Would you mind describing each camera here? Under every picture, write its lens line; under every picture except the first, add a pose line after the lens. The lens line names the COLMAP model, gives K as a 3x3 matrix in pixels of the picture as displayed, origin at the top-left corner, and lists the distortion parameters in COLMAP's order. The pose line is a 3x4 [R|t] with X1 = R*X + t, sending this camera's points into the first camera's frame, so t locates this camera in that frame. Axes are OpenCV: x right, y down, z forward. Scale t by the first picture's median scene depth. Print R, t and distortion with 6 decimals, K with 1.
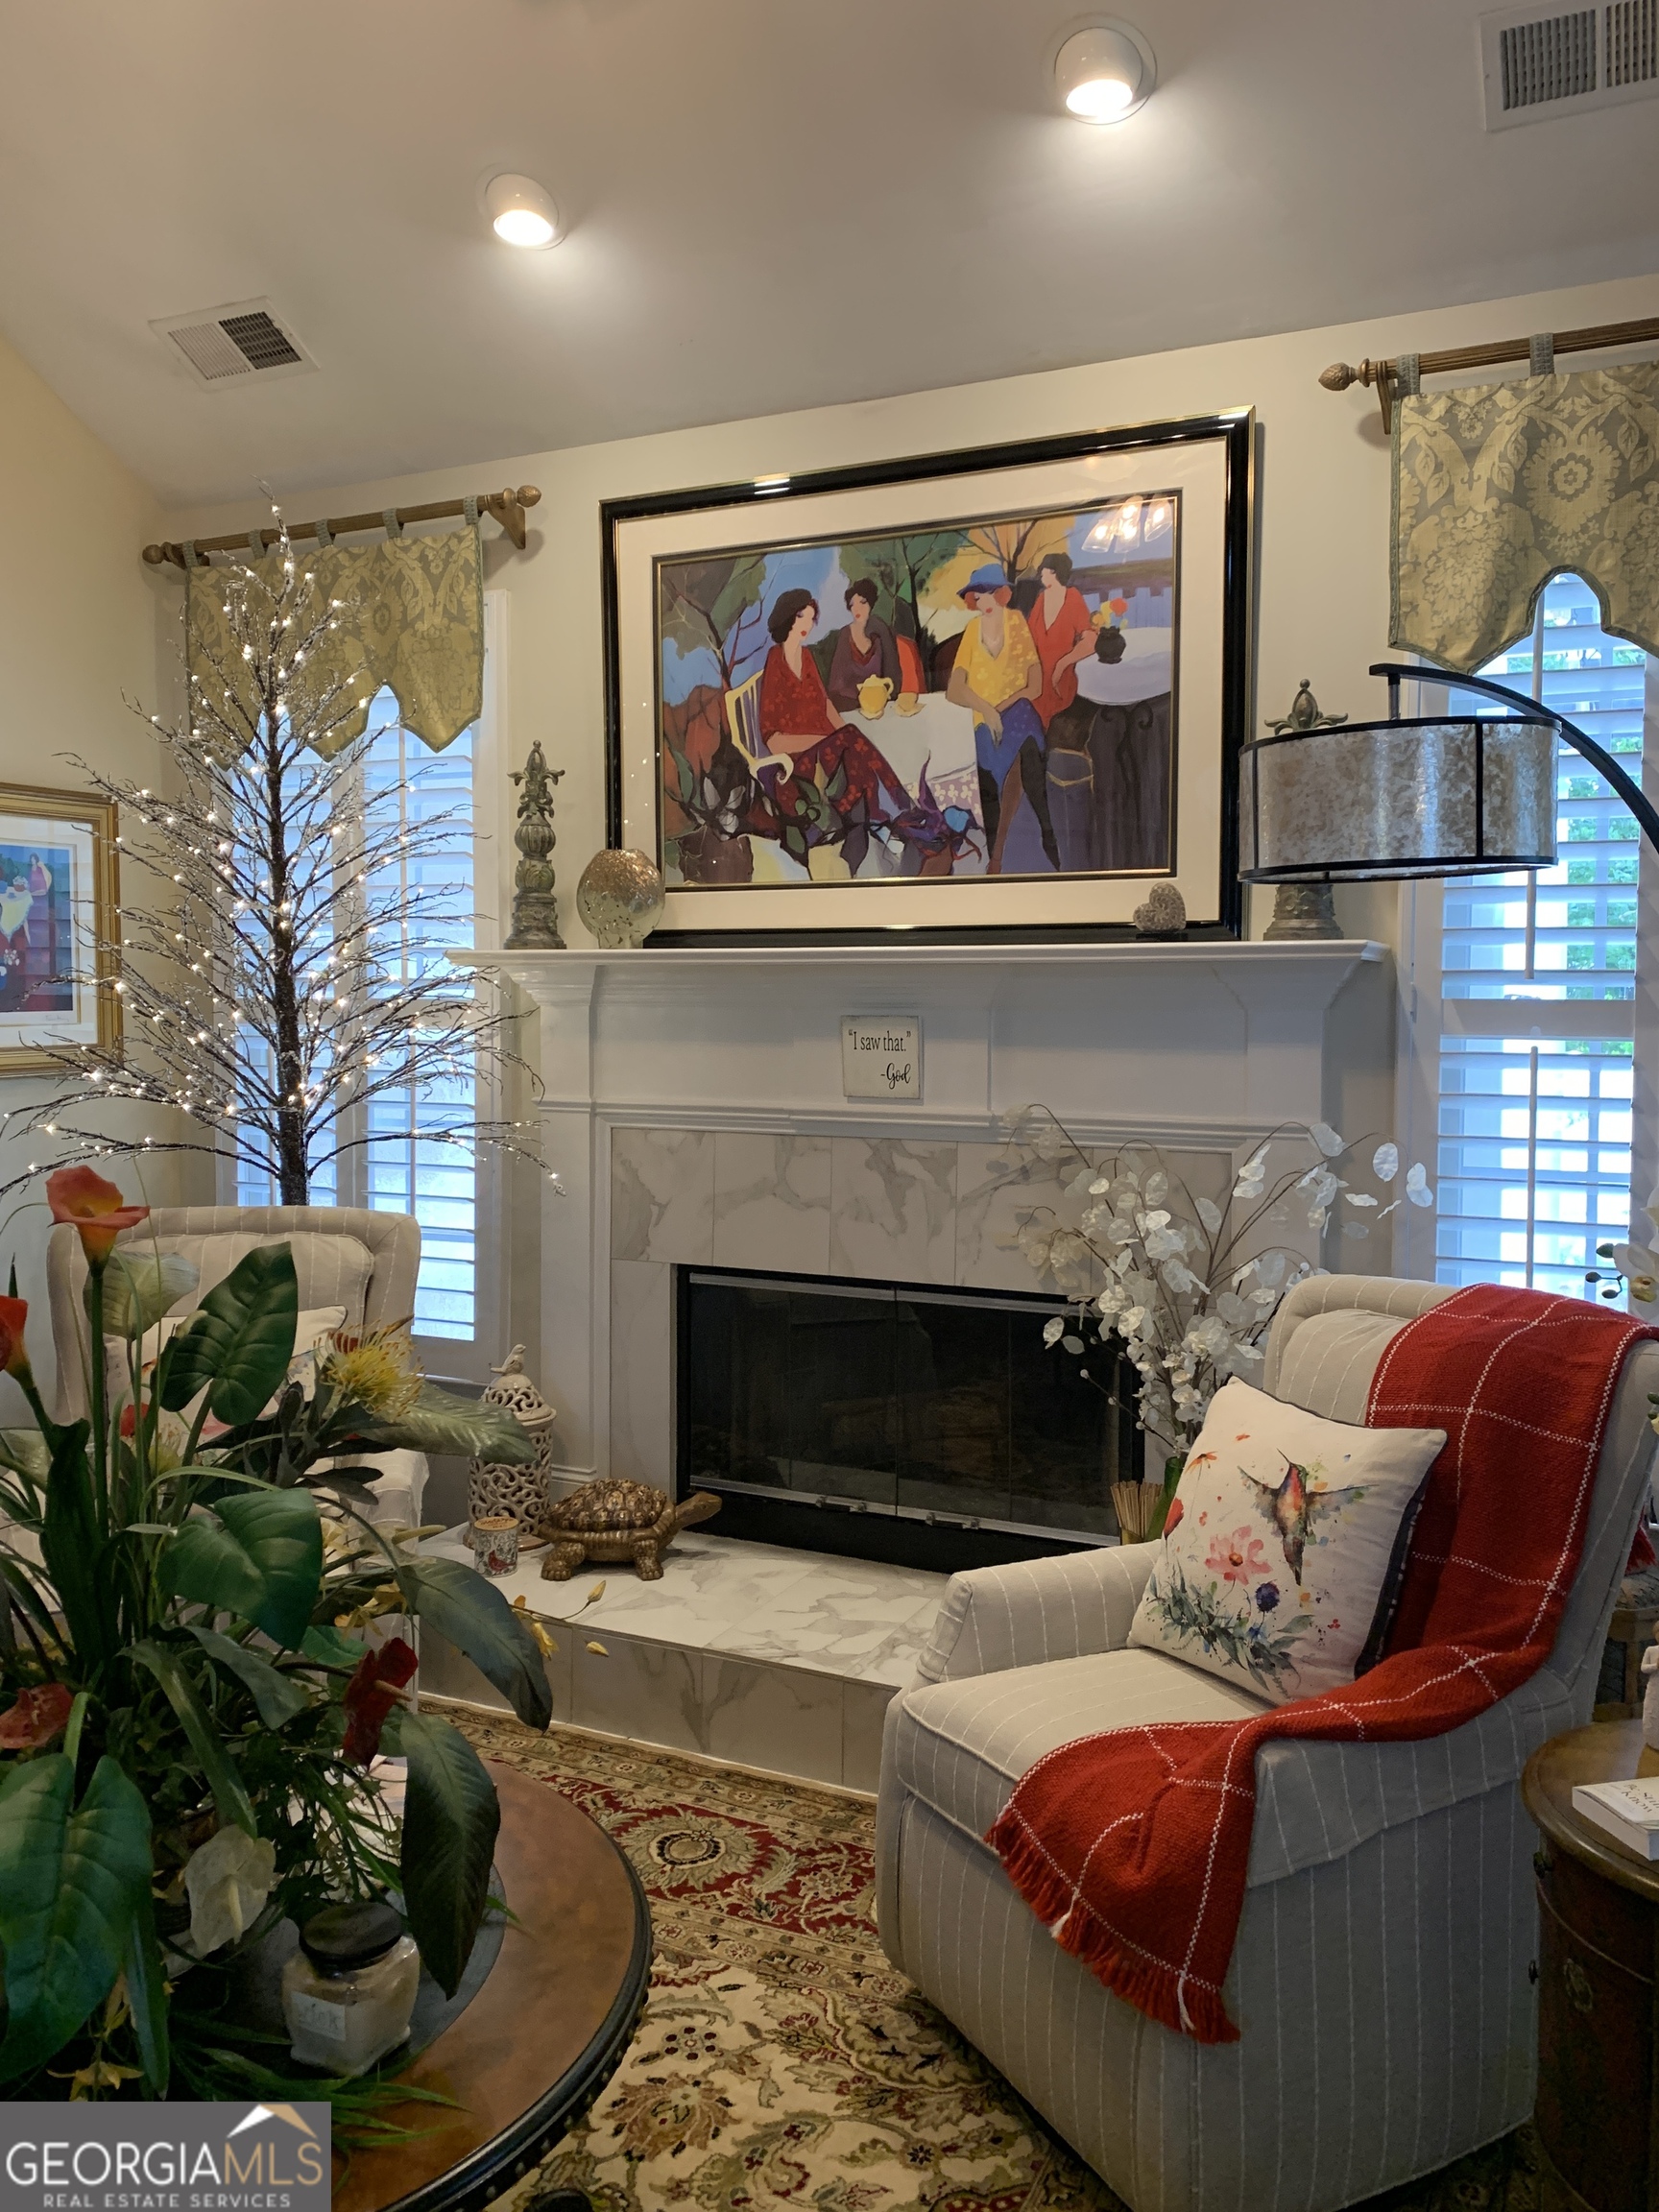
lens RADIAL K [[1704.8, 0, 827.0], [0, 1704.8, 1111.3], [0, 0, 1]] dist [0.046434, -0.066268]
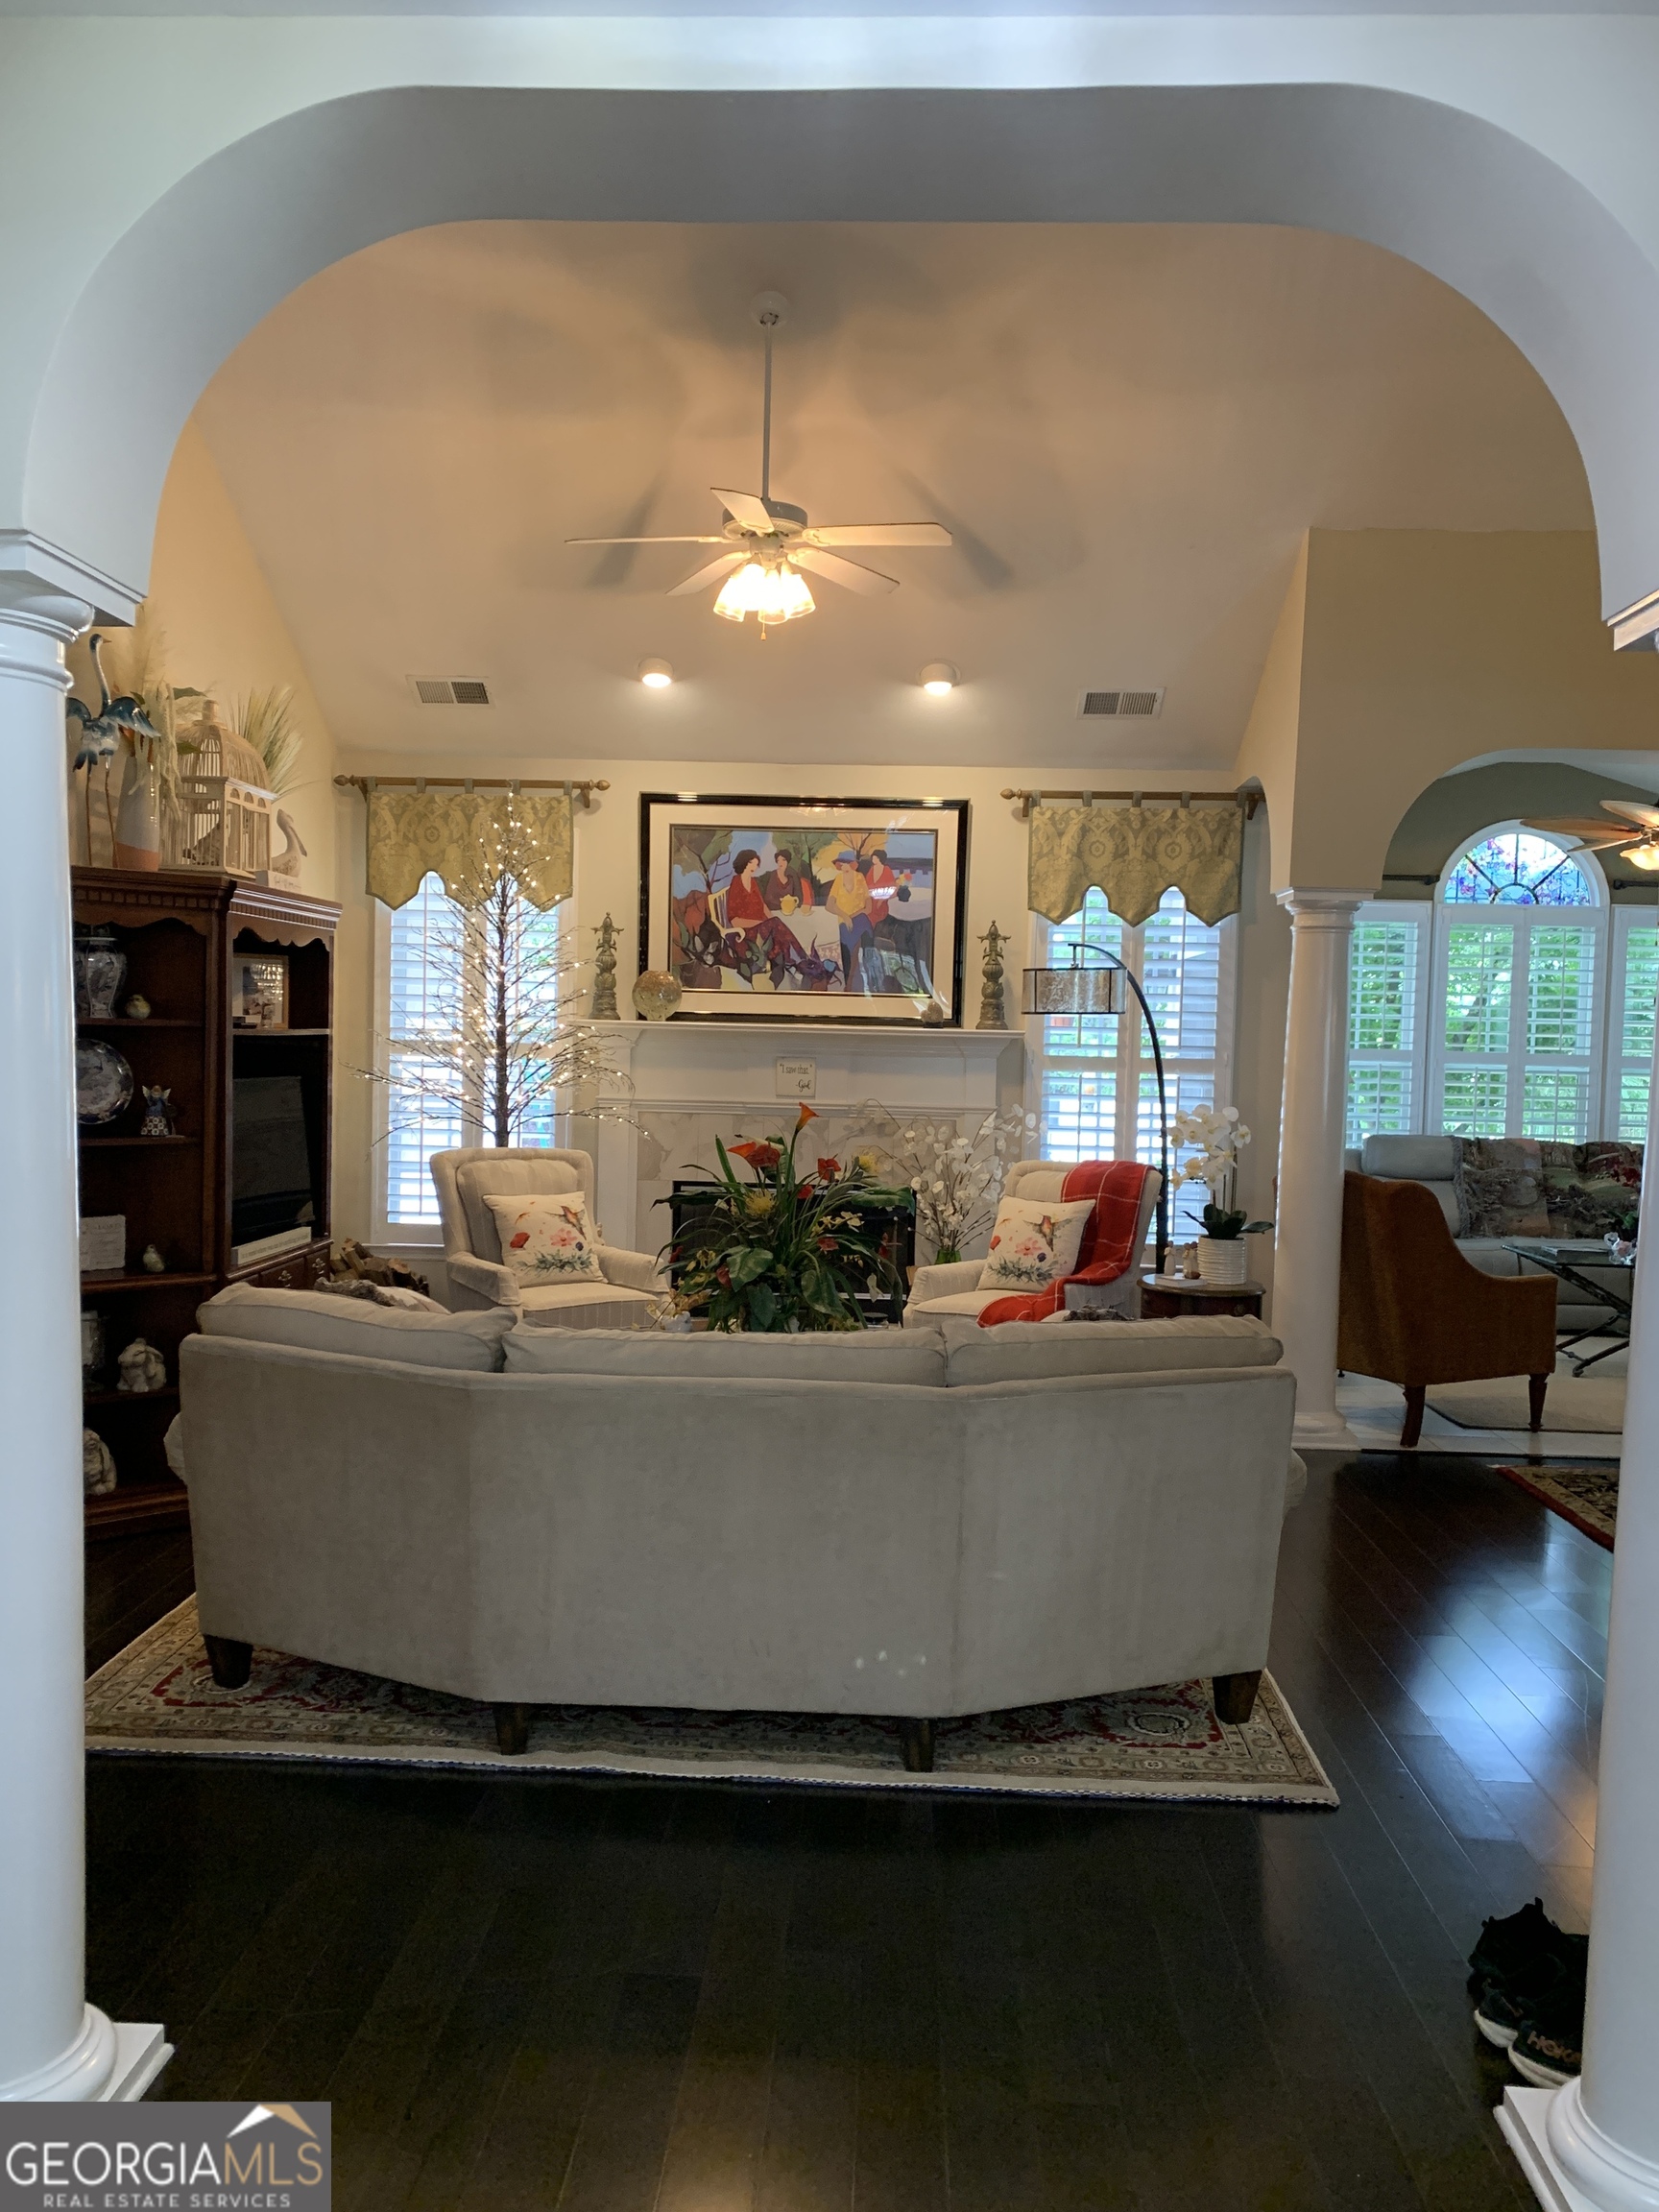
lens RADIAL K [[1704.8, 0, 805.6], [0, 1704.8, 1176.5], [0, 0, 1]] dist [0.046434, -0.066268]
pose [[0.925301, -0.006901, 0.379170, -0.760938], [0.001508, 0.999893, 0.014518, 0.061758], [-0.379230, -0.012862, 0.925213, -0.966011]]
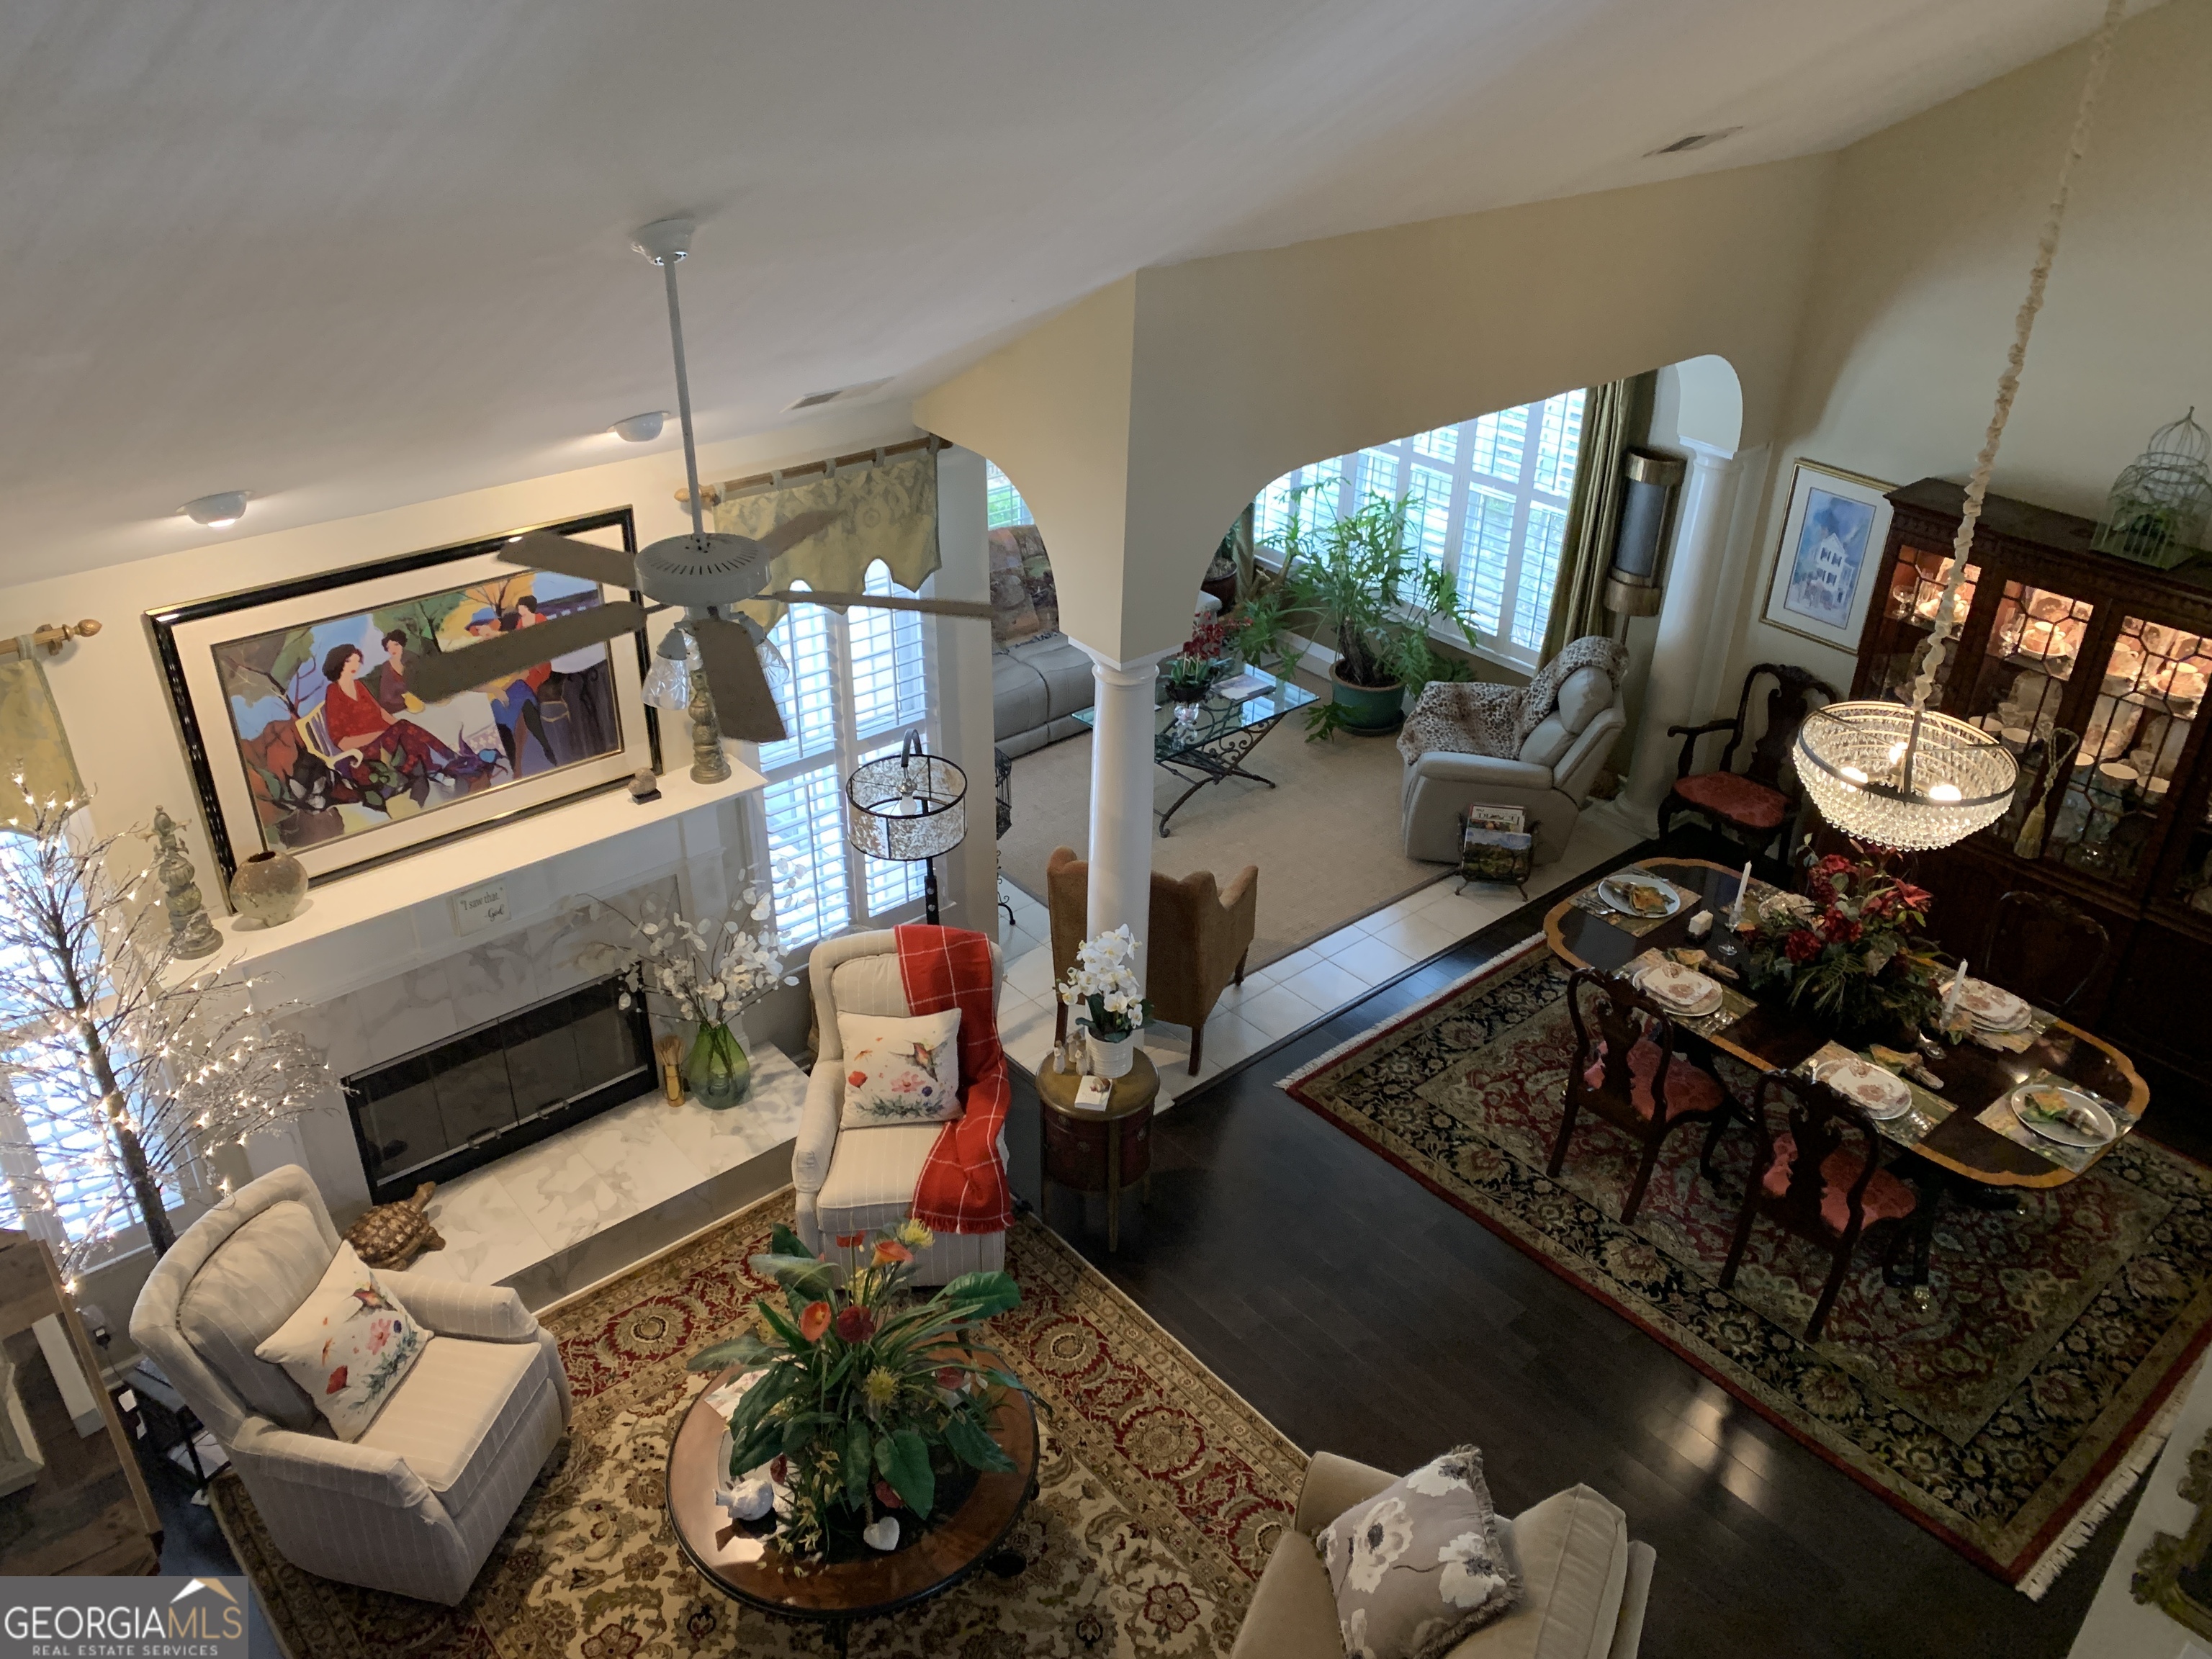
lens RADIAL K [[1704.8, 0, 1120.0], [0, 1704.8, 817.2], [0, 0, 1]] dist [0.046434, -0.066268]
pose [[0.395491, -0.453500, 0.798702, -0.982685], [0.038339, 0.876994, 0.478969, -0.856024], [-0.917669, -0.158807, 0.364230, -0.124558]]
